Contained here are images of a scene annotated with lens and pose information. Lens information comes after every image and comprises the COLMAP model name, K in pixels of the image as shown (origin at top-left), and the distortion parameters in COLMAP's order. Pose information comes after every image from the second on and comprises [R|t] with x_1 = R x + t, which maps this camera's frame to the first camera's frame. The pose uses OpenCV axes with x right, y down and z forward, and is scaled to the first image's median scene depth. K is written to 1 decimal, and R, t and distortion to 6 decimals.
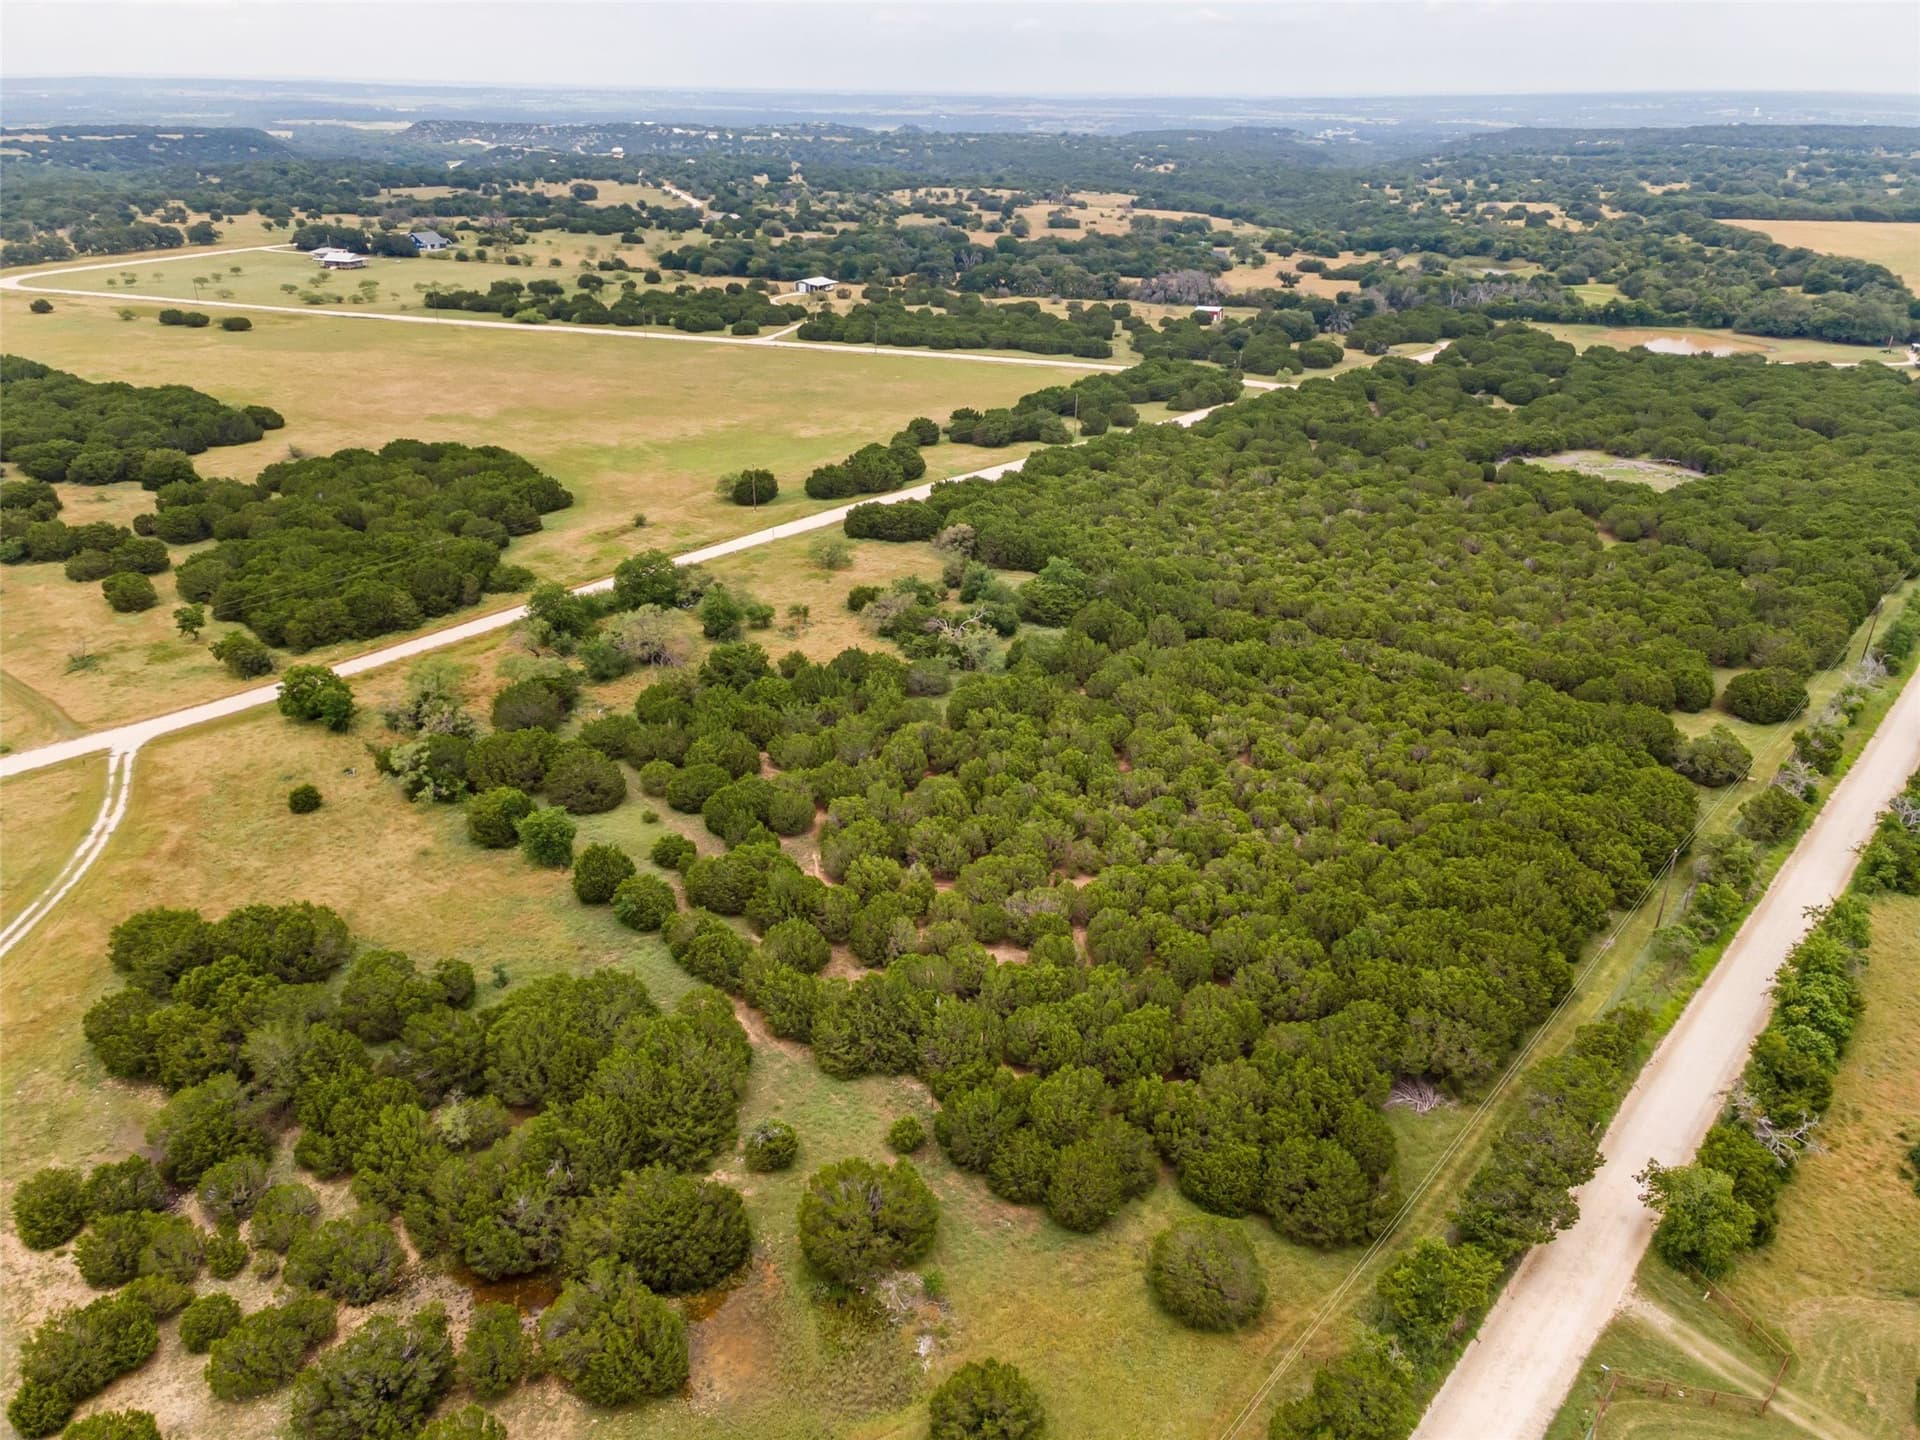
lens RADIAL K [[1393.7, 0, 965.7], [0, 1393.7, 717.4], [0, 0, 1]] dist [0.035300, 0.030093]
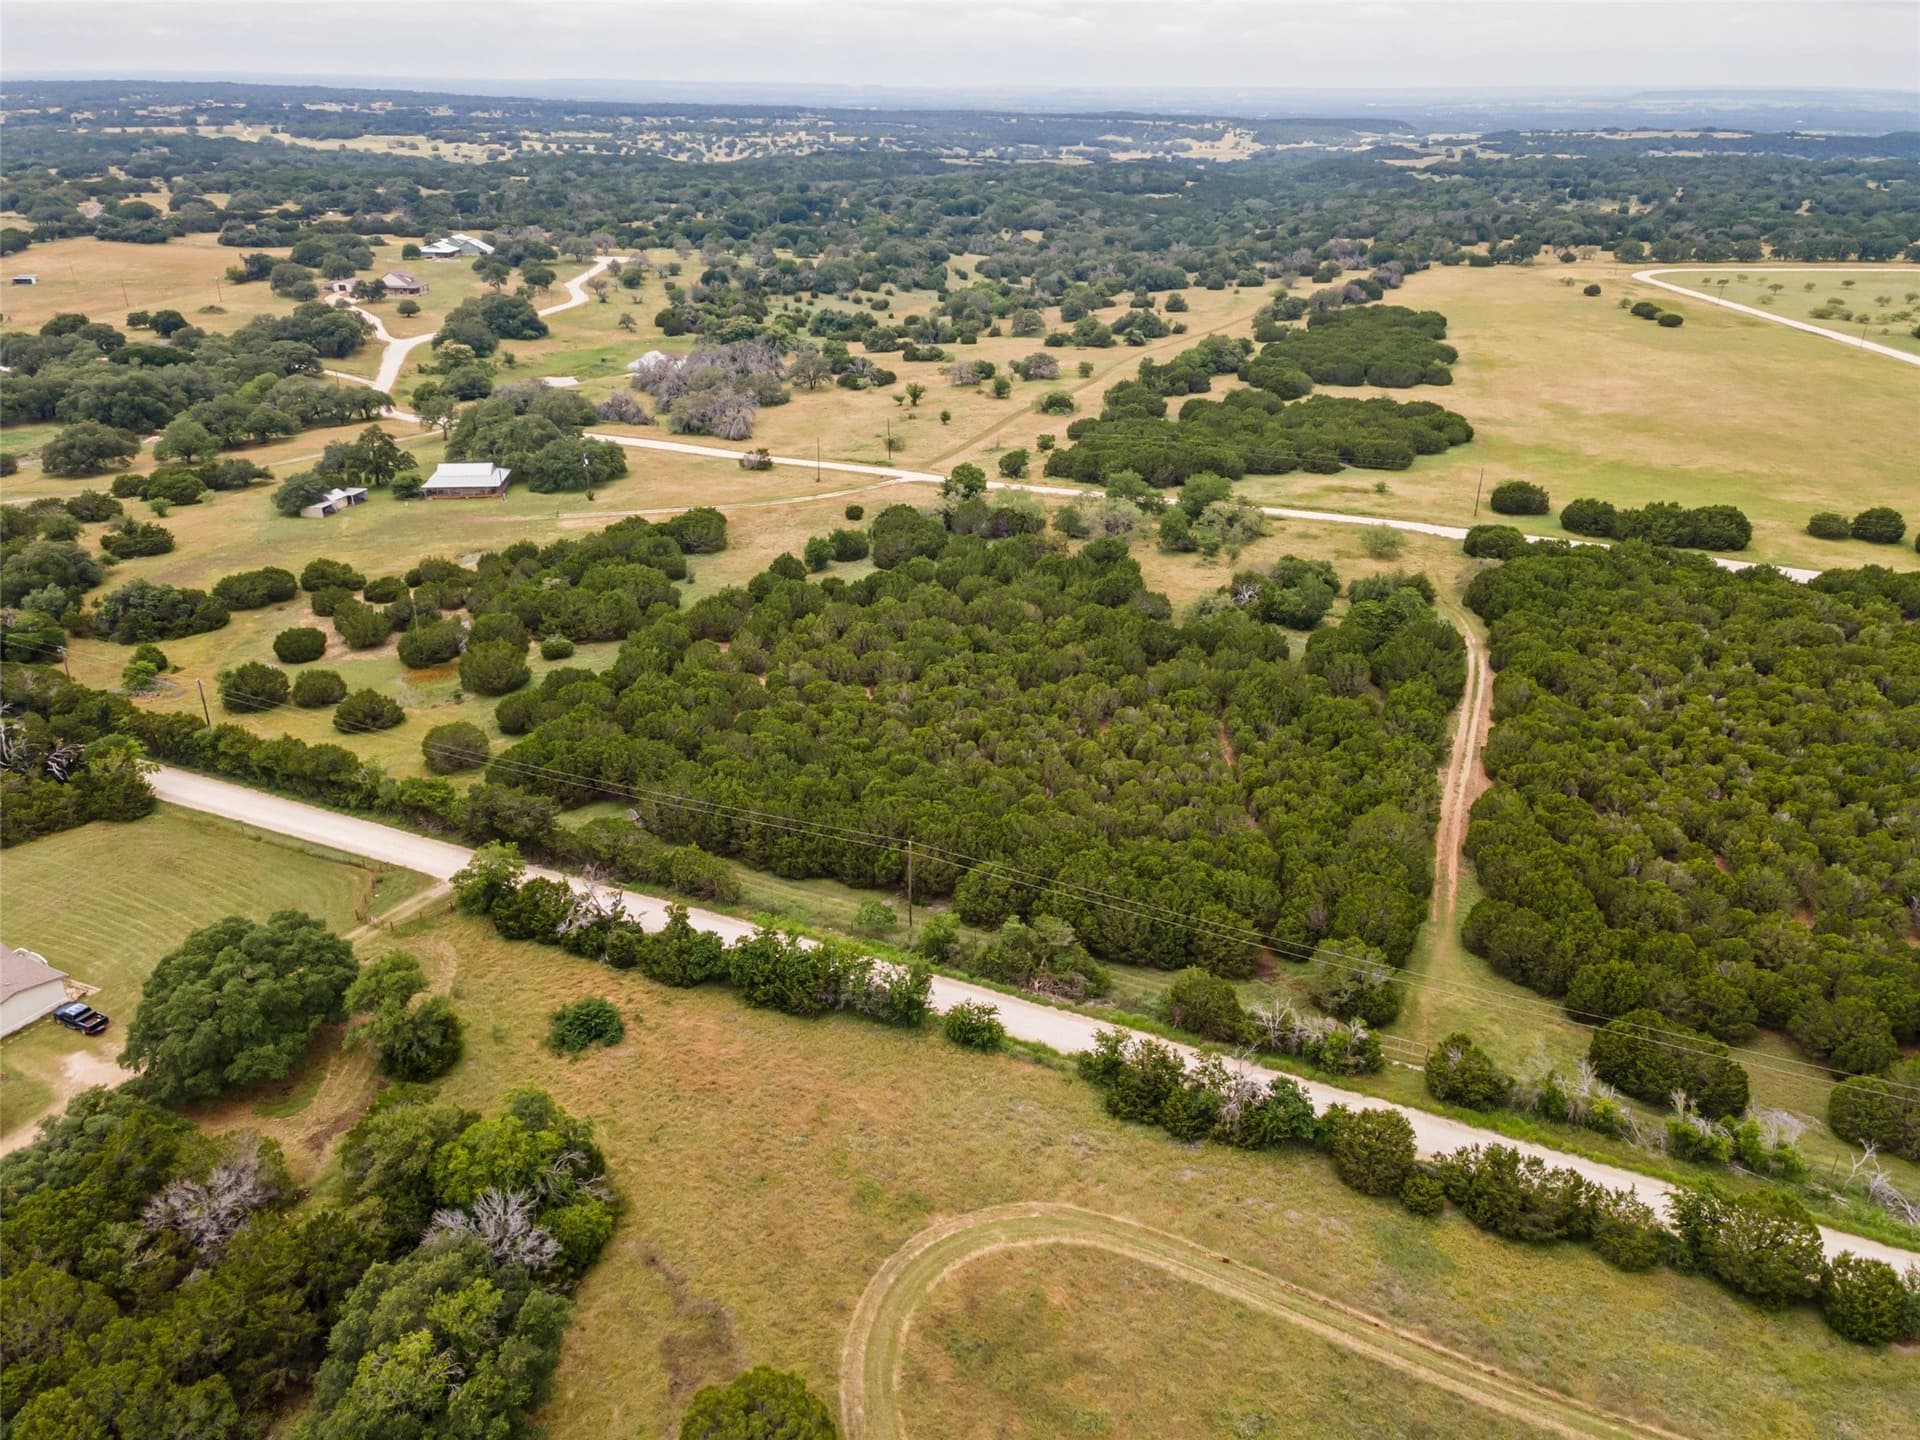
lens RADIAL K [[1393.7, 0, 966.2], [0, 1393.7, 726.7], [0, 0, 1]] dist [0.035300, 0.030093]
pose [[0.274946, 0.397778, -0.875316, 0.601539], [-0.404249, 0.873849, 0.270132, -0.118456], [0.872346, 0.279574, 0.401063, 0.267563]]
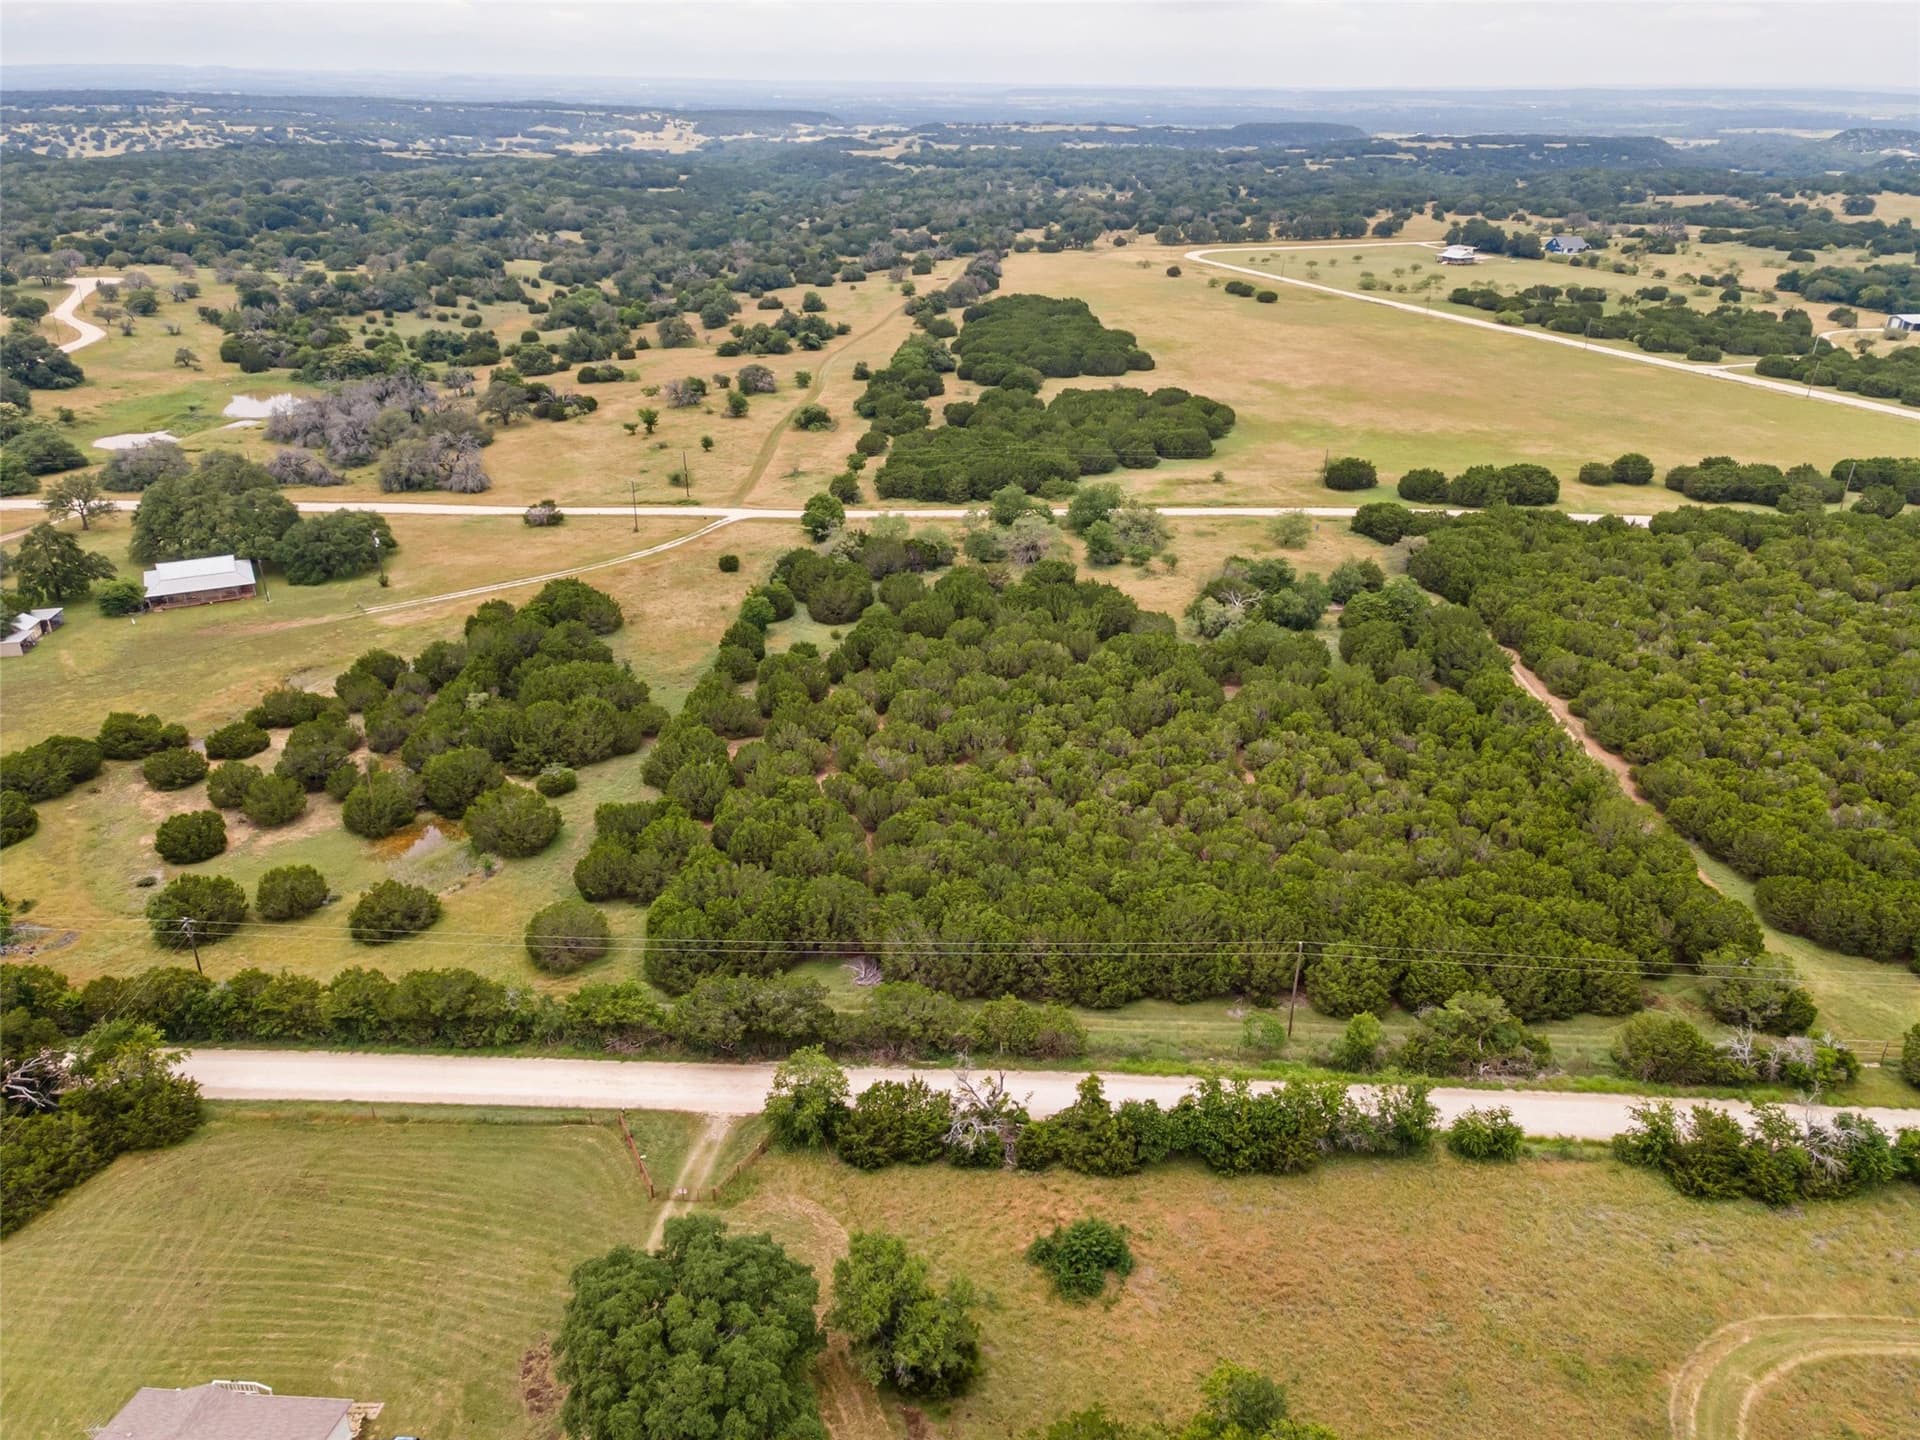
lens RADIAL K [[1393.7, 0, 967.7], [0, 1393.7, 720.6], [0, 0, 1]] dist [0.035300, 0.030093]
pose [[0.619116, 0.325381, -0.714719, 0.424157], [-0.328329, 0.934010, 0.140805, -0.041299], [0.713370, 0.147488, 0.685092, 0.095304]]
